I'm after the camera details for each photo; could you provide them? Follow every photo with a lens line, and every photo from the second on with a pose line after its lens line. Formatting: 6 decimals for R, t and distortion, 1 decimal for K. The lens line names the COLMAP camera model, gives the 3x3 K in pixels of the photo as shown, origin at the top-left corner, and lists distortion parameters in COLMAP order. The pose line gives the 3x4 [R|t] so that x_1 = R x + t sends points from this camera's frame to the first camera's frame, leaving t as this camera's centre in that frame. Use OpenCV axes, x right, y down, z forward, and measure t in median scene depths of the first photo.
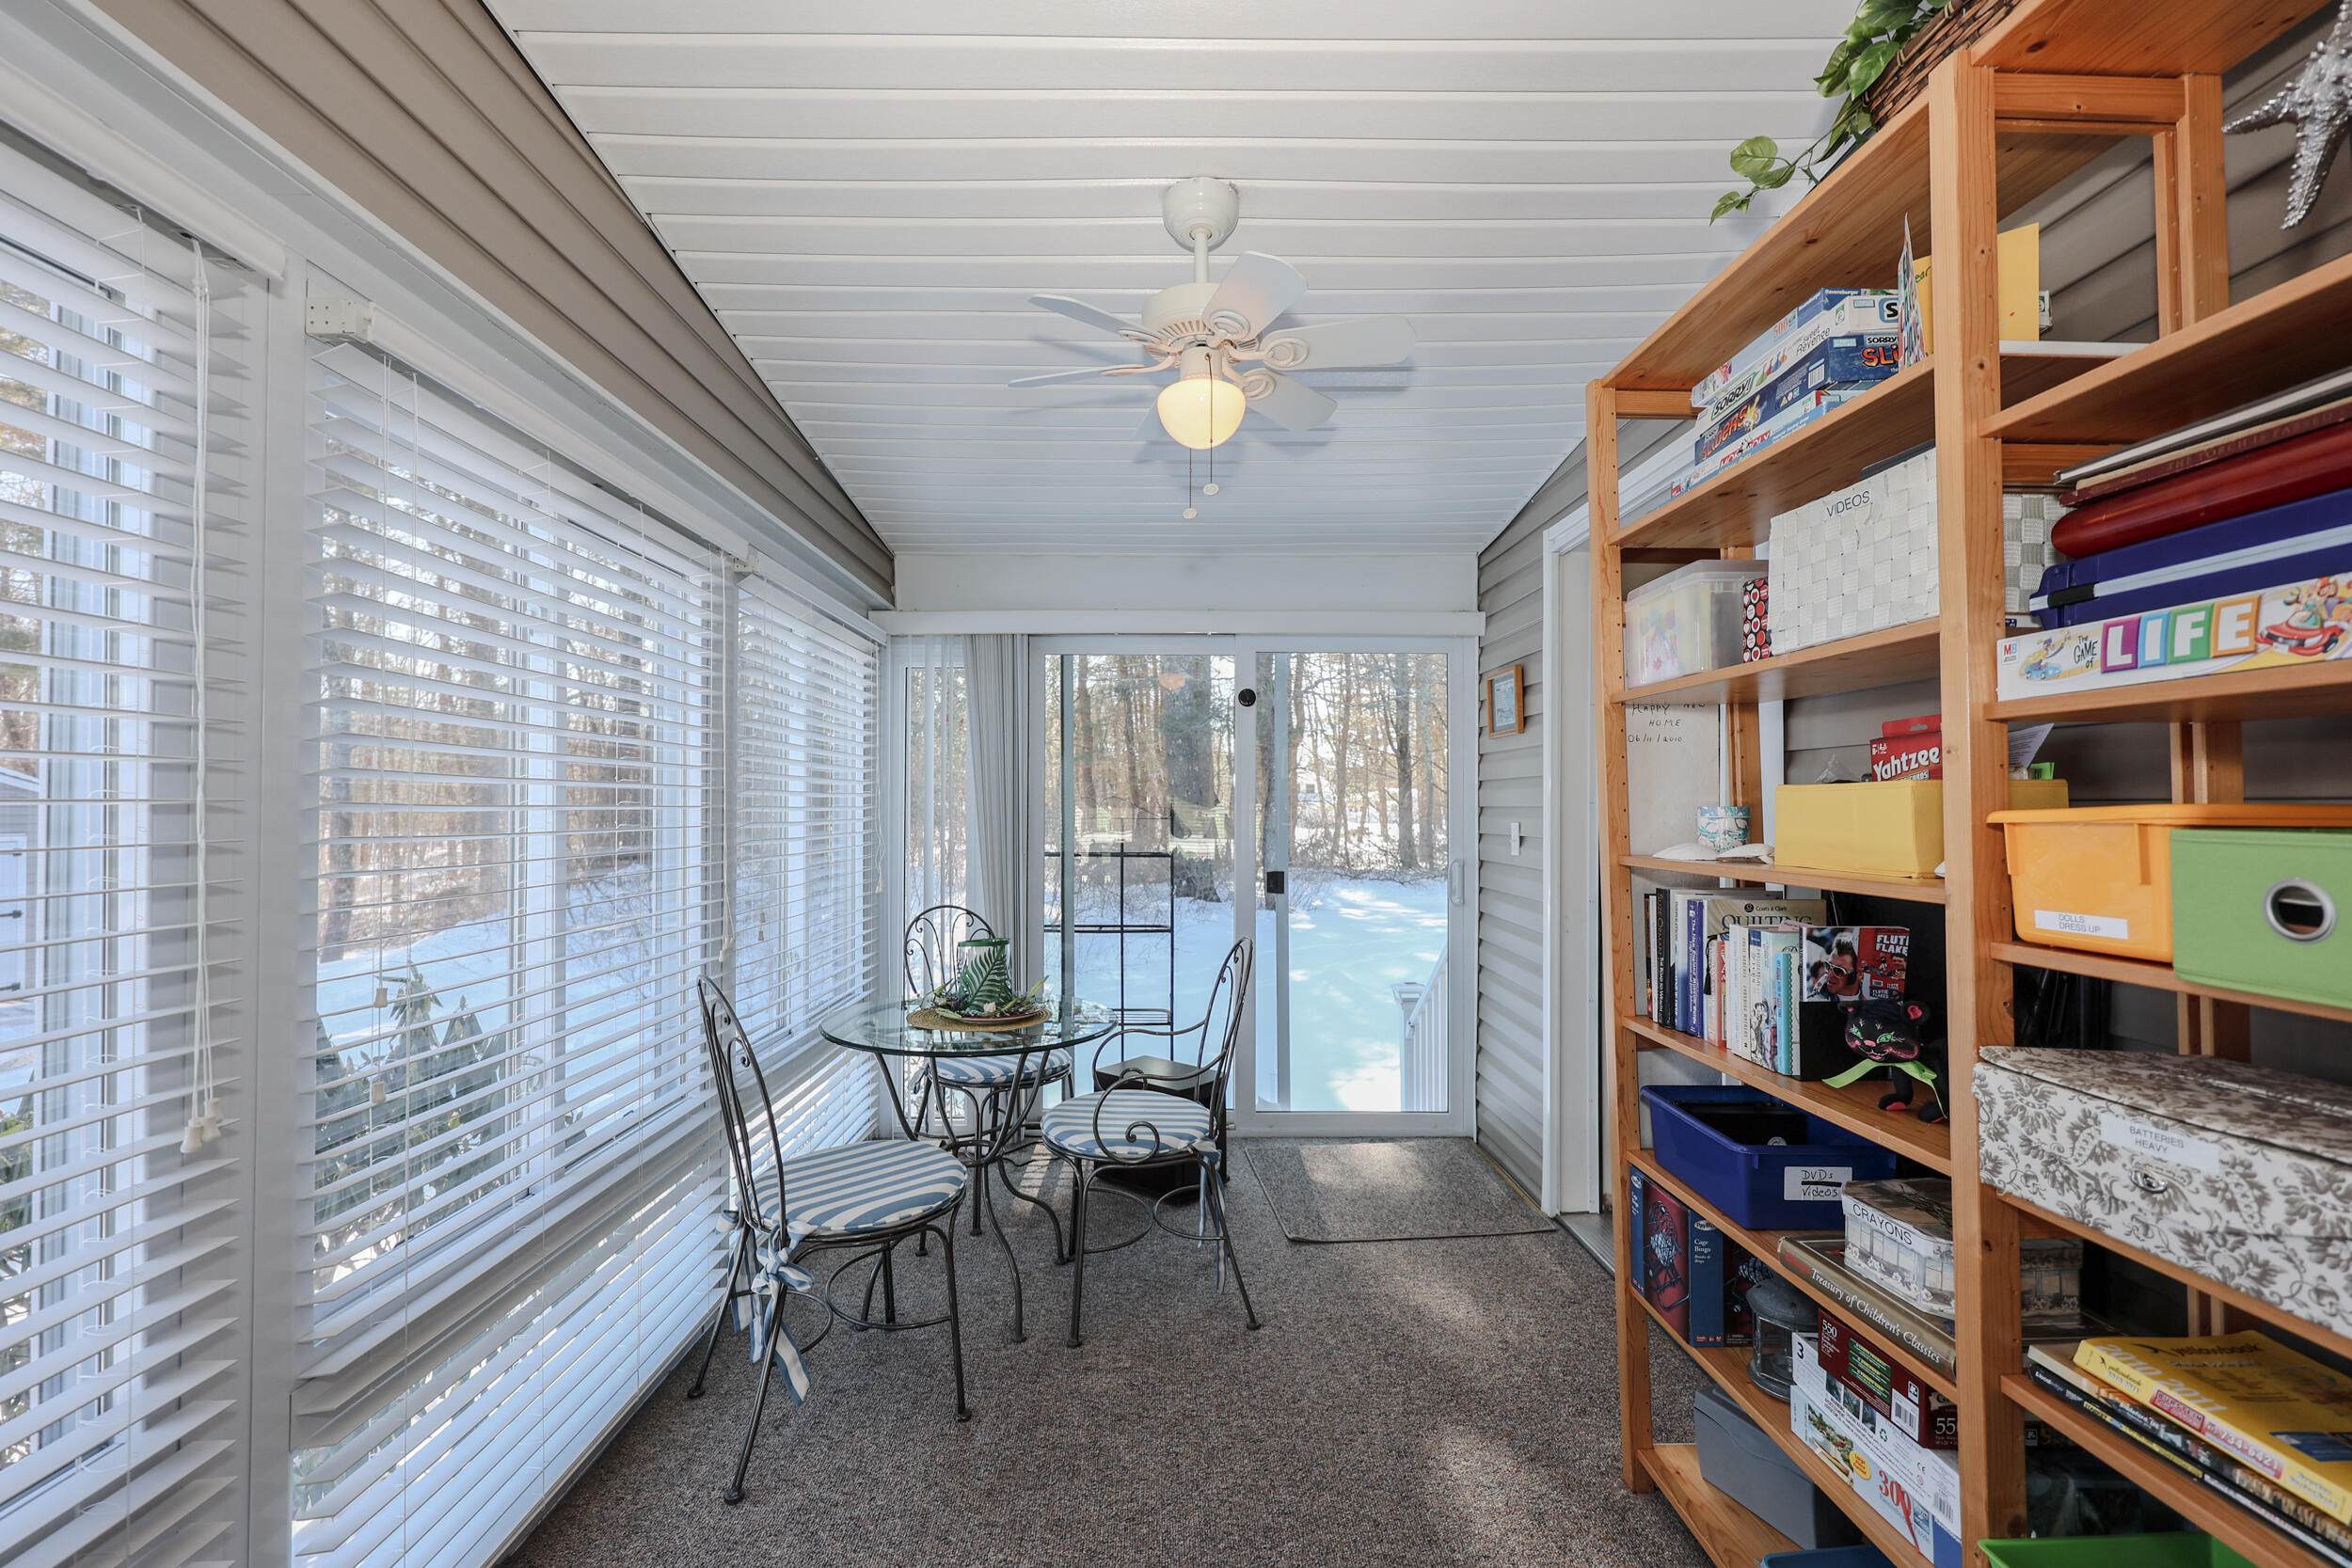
lens RADIAL K [[963.4, 0, 1169.8], [0, 963.4, 782.2], [0, 0, 1]] dist [-0.001164, -0.000333]
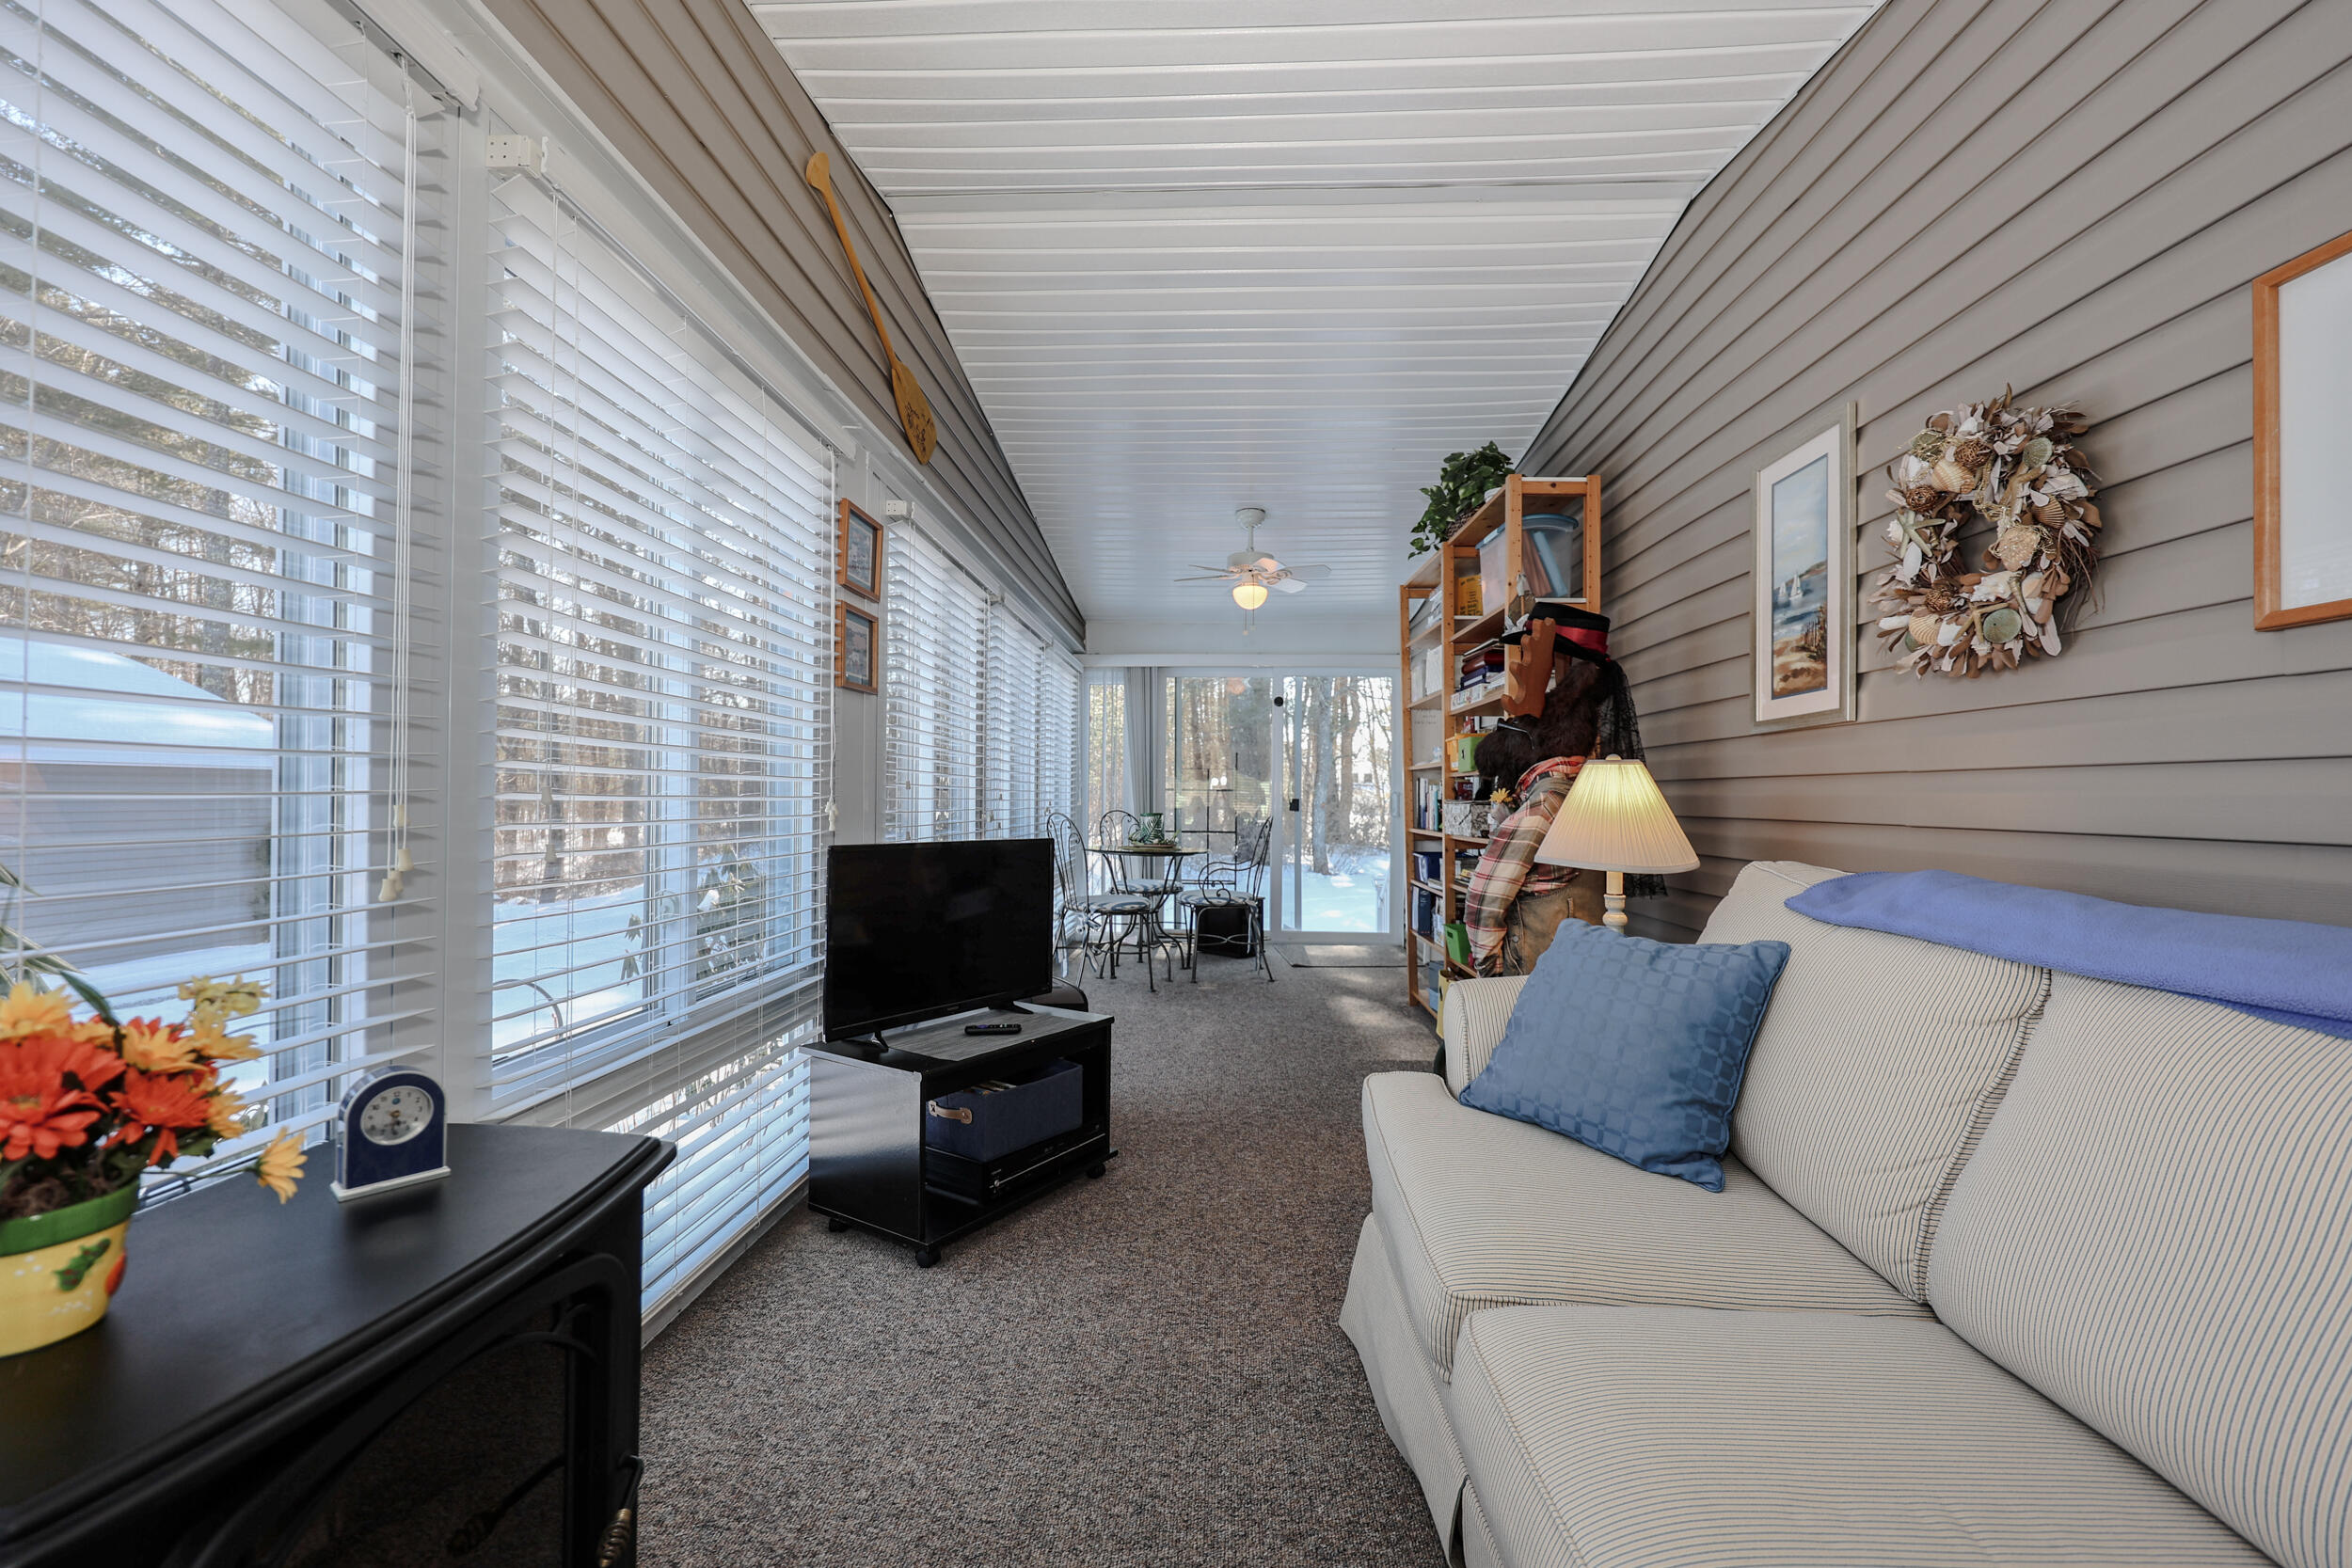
lens RADIAL K [[963.4, 0, 1169.8], [0, 963.4, 782.2], [0, 0, 1]] dist [-0.001164, -0.000333]
pose [[0.997878, 0.008738, -0.064515, -0.005059], [-0.008126, 0.999919, 0.009751, 0.047677], [0.064595, -0.009206, 0.997869, -0.795765]]
